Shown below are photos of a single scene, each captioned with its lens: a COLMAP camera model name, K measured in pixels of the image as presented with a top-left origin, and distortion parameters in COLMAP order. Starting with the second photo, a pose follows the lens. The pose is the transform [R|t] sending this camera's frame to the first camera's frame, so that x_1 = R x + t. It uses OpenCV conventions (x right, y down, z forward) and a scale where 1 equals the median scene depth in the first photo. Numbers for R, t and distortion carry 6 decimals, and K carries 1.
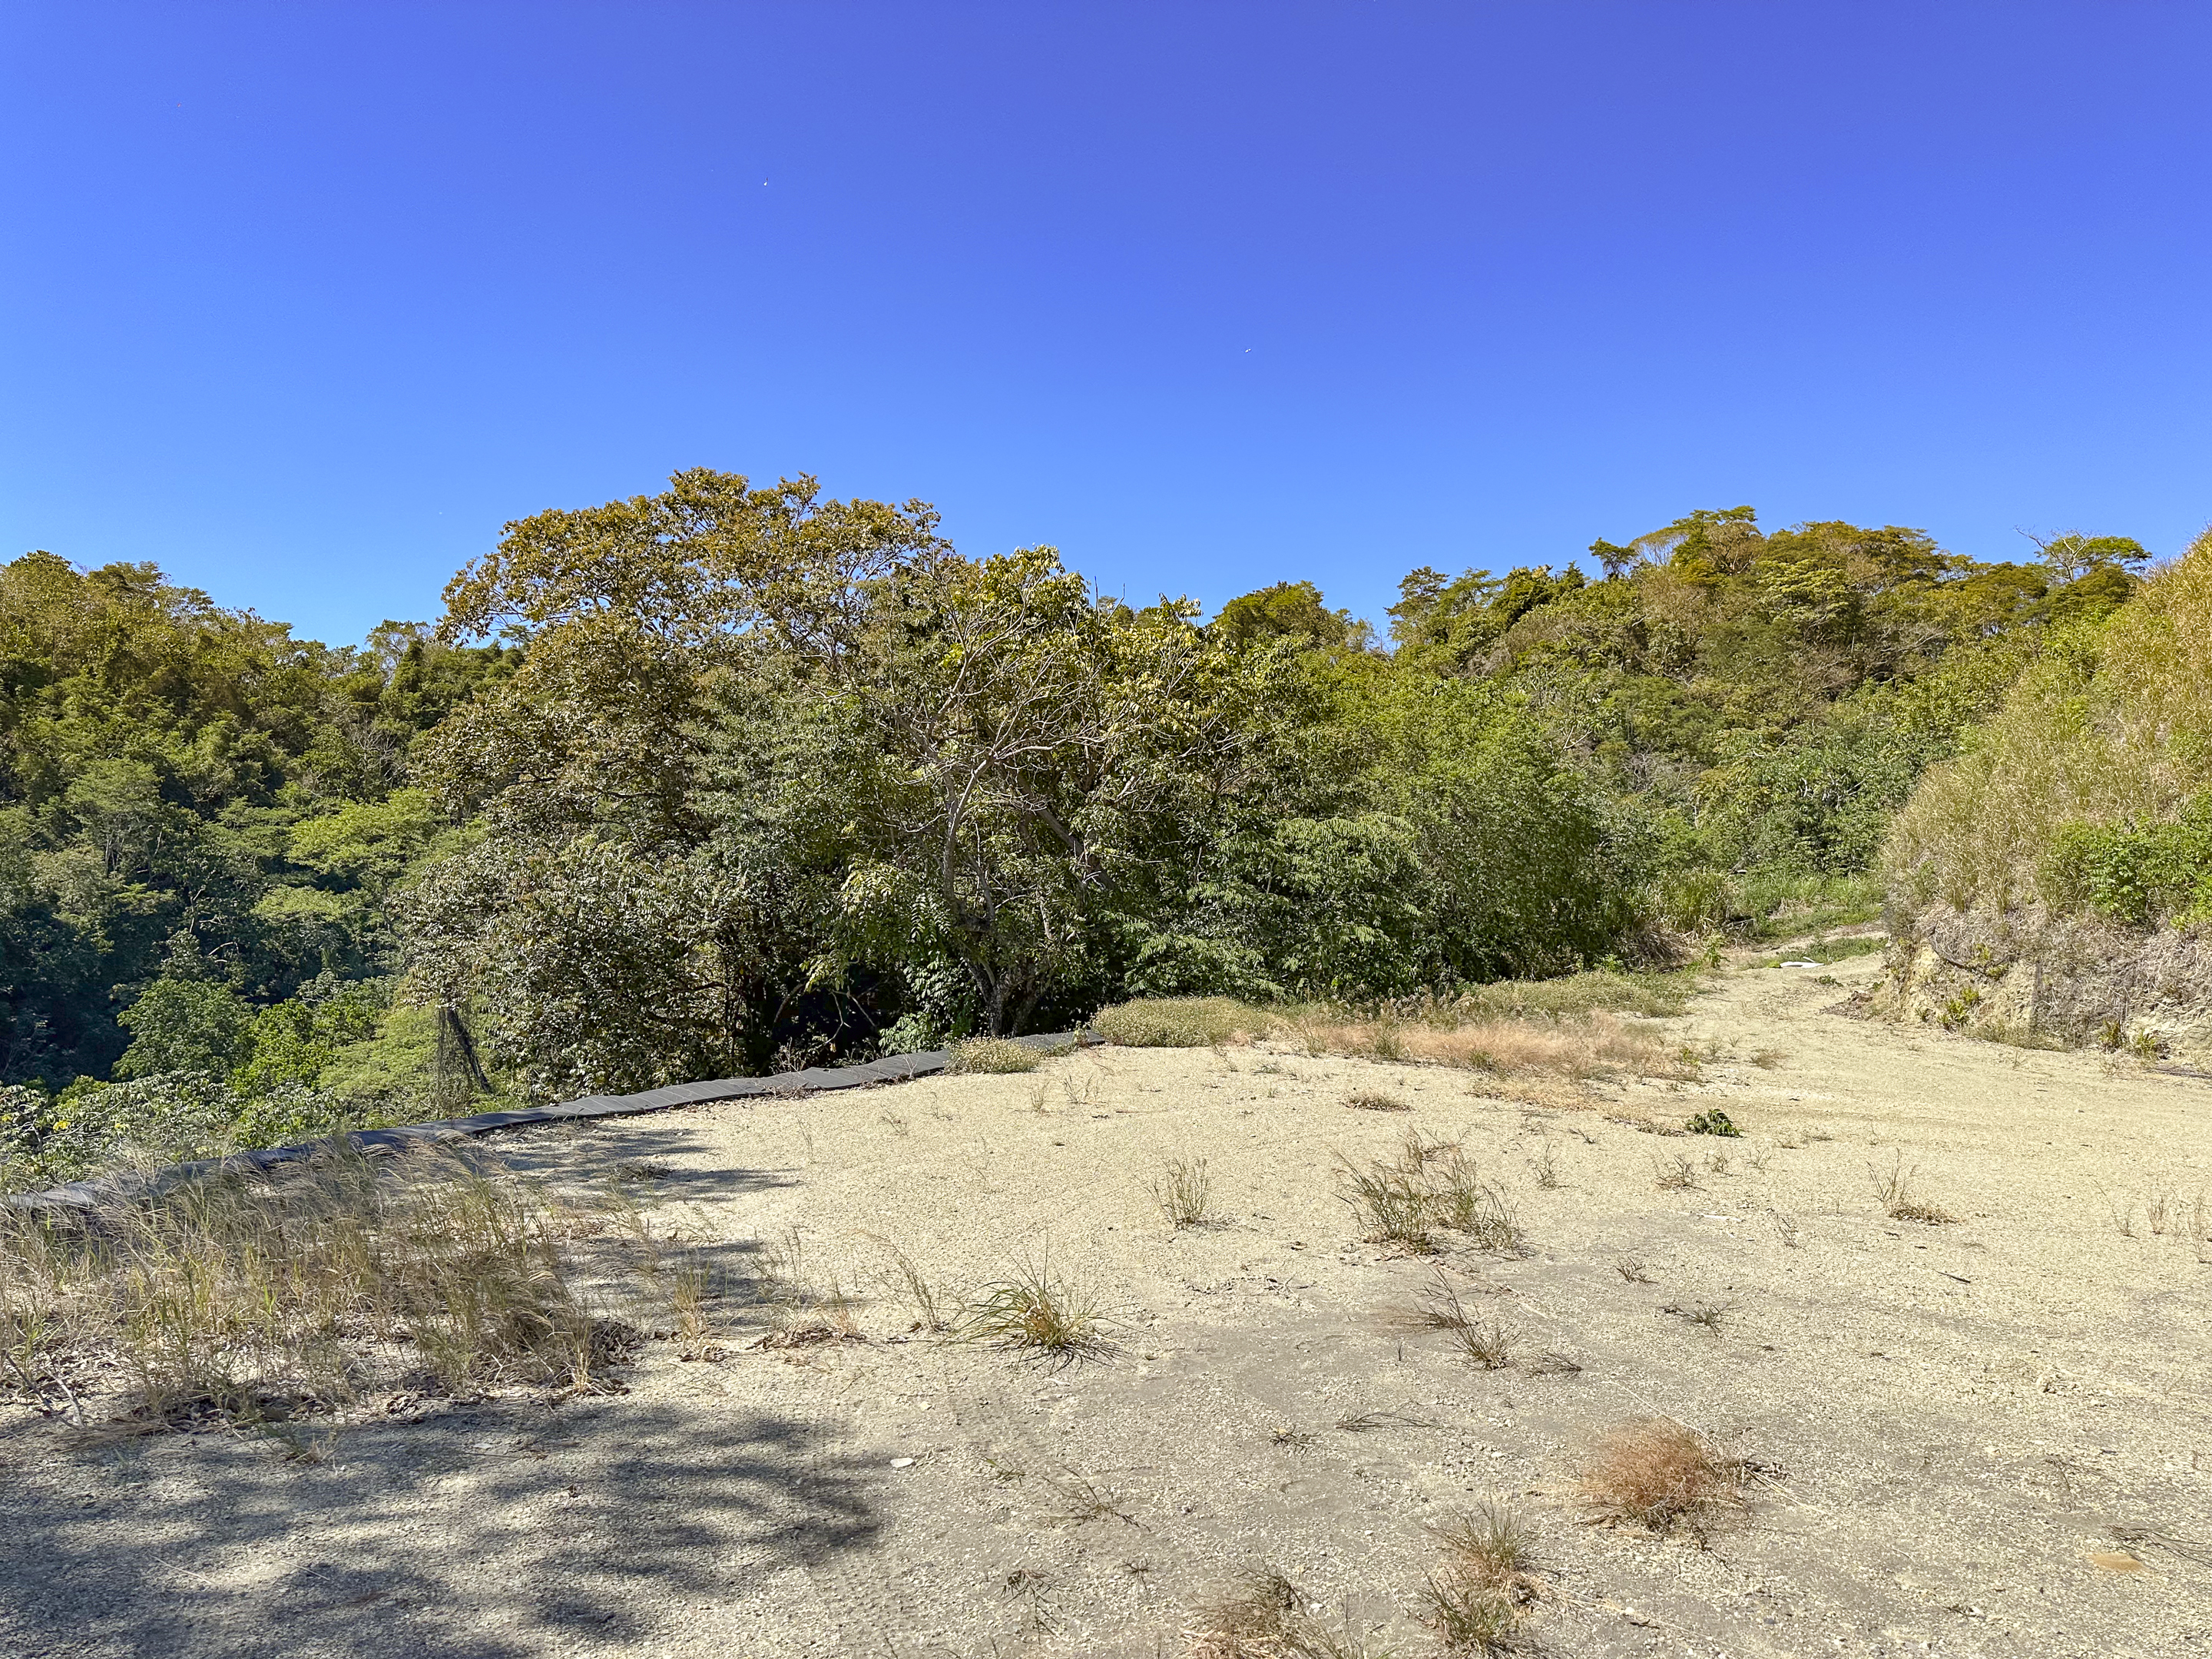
lens RADIAL K [[1601.7, 0, 1083.0], [0, 1601.7, 833.2], [0, 0, 1]] dist [0.110484, -0.165890]
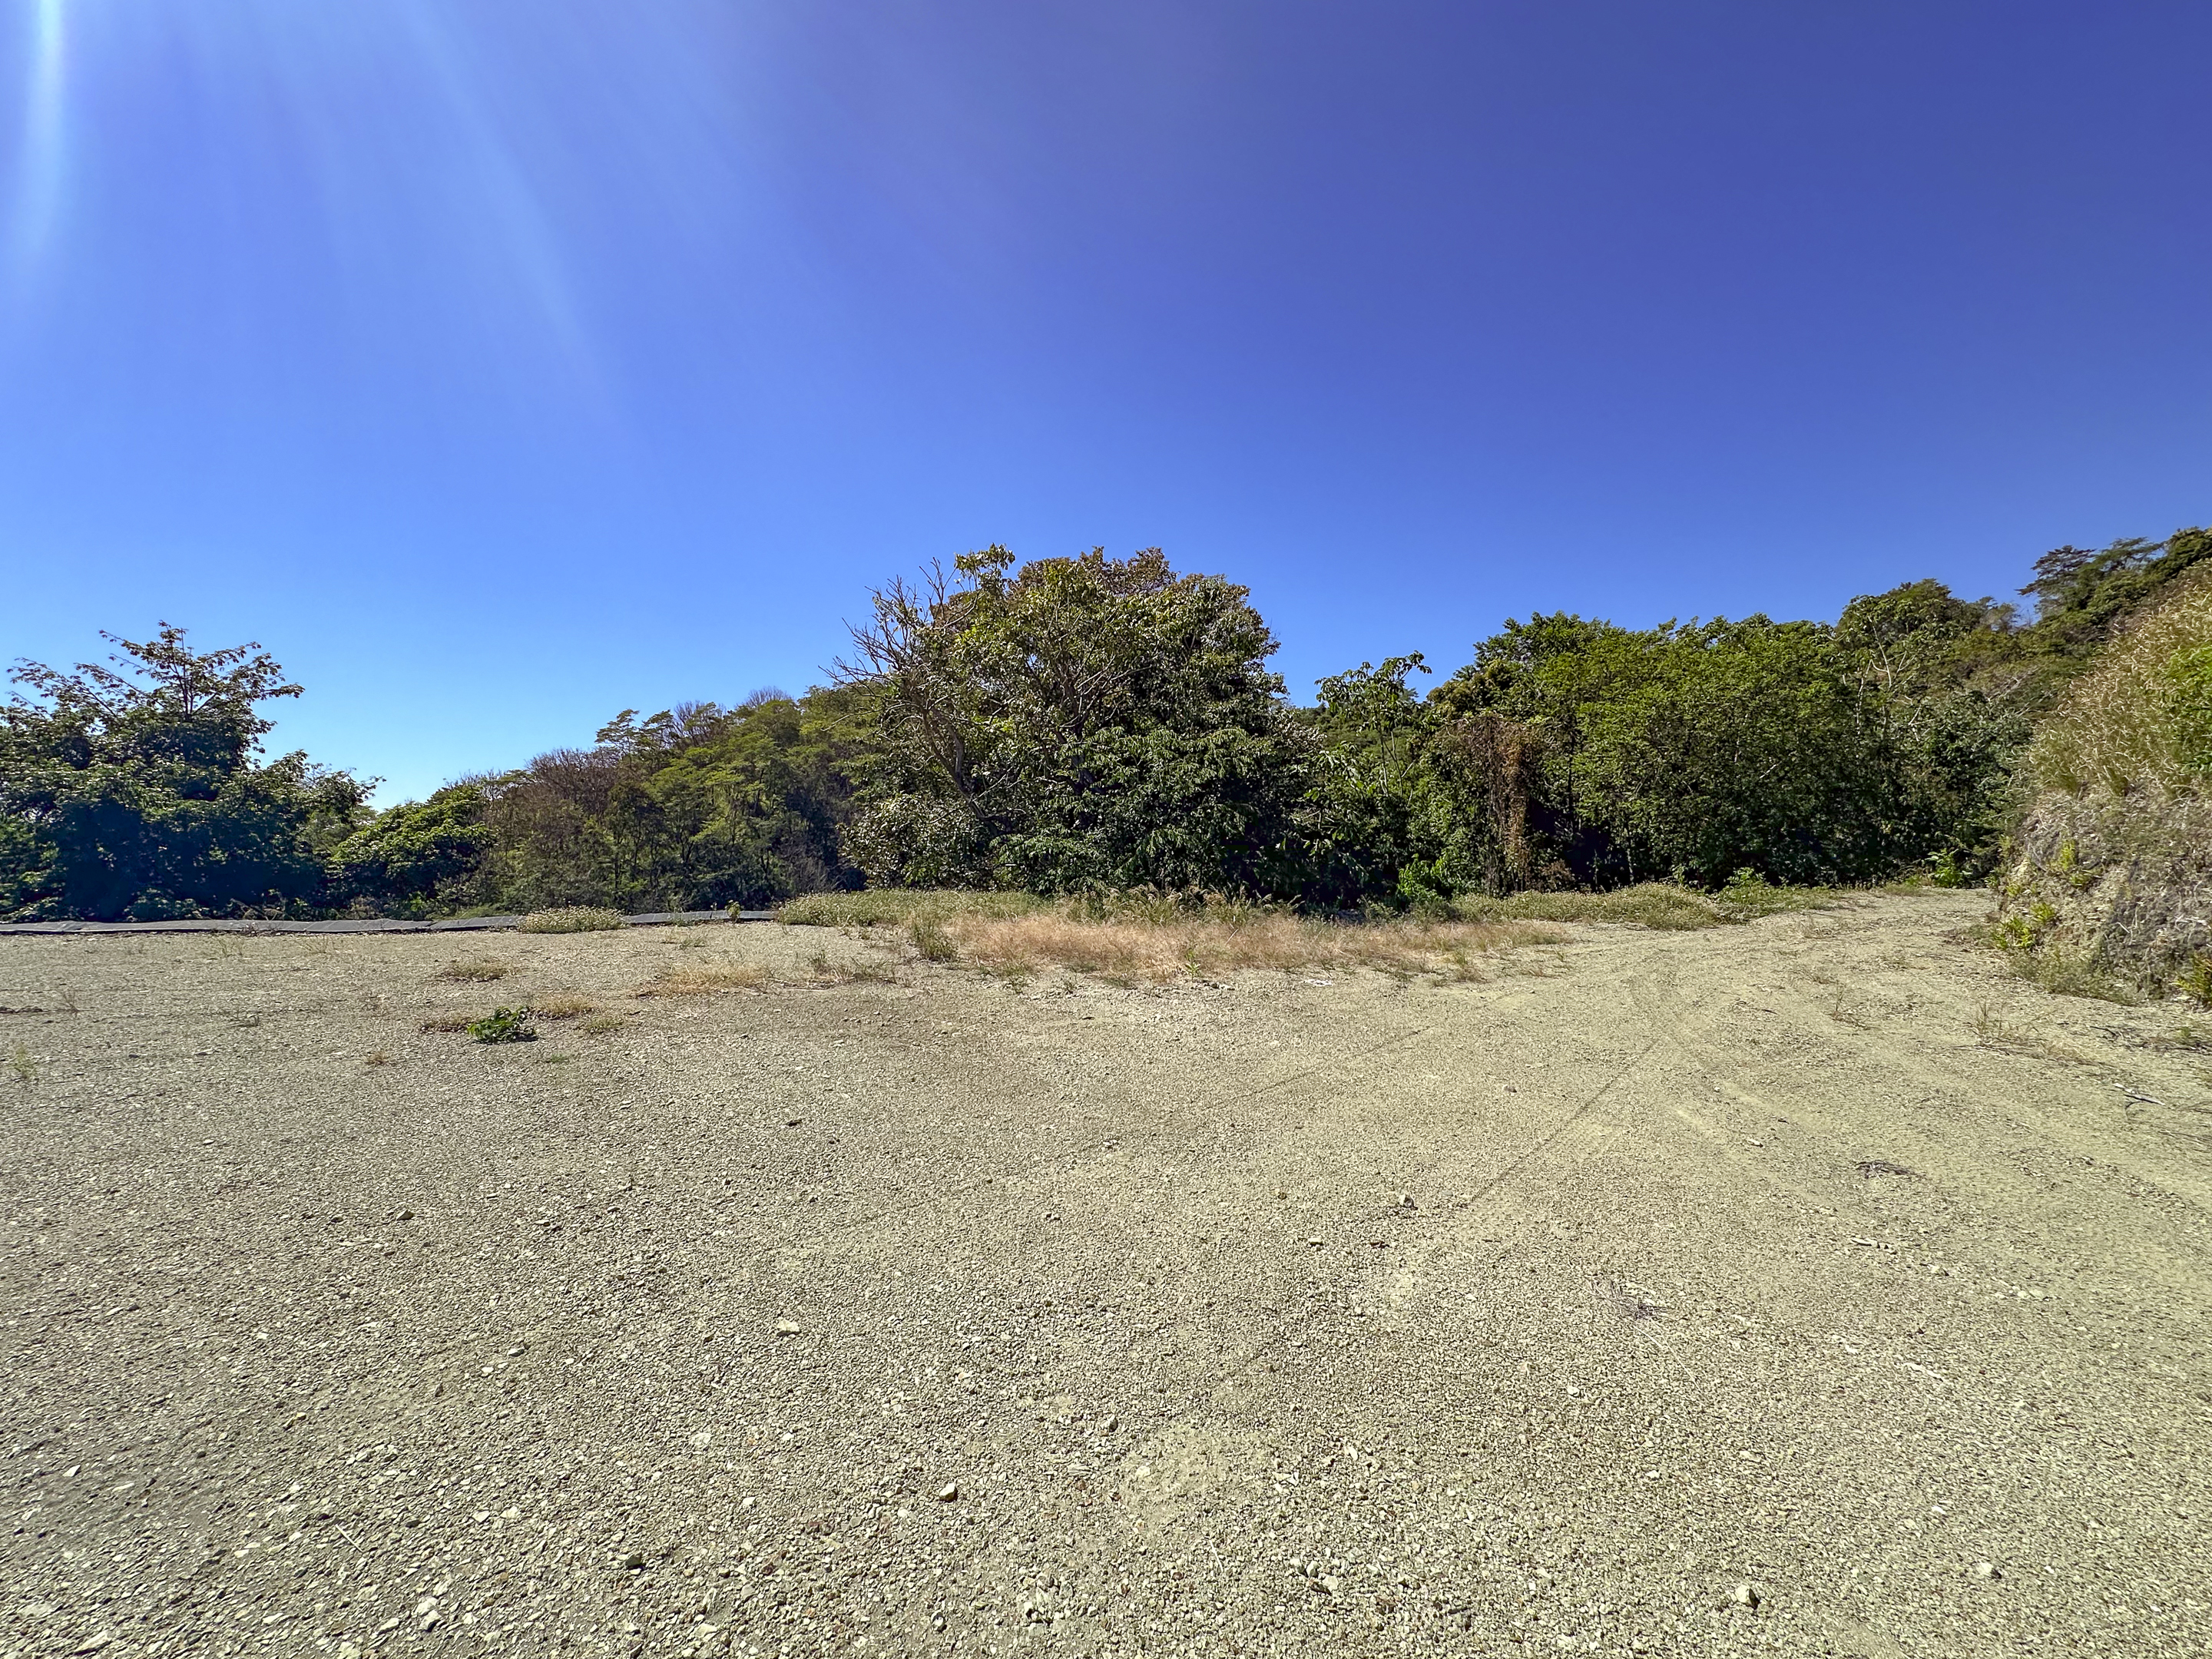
lens RADIAL K [[907.8, 0, 1092.9], [0, 907.8, 828.3], [0, 0, 1]] dist [-0.001934, -0.000105]
pose [[0.778625, -0.021749, -0.627112, 0.077131], [0.032358, 0.999461, 0.005513, 0.007806], [0.626655, -0.024584, 0.778909, 0.072712]]
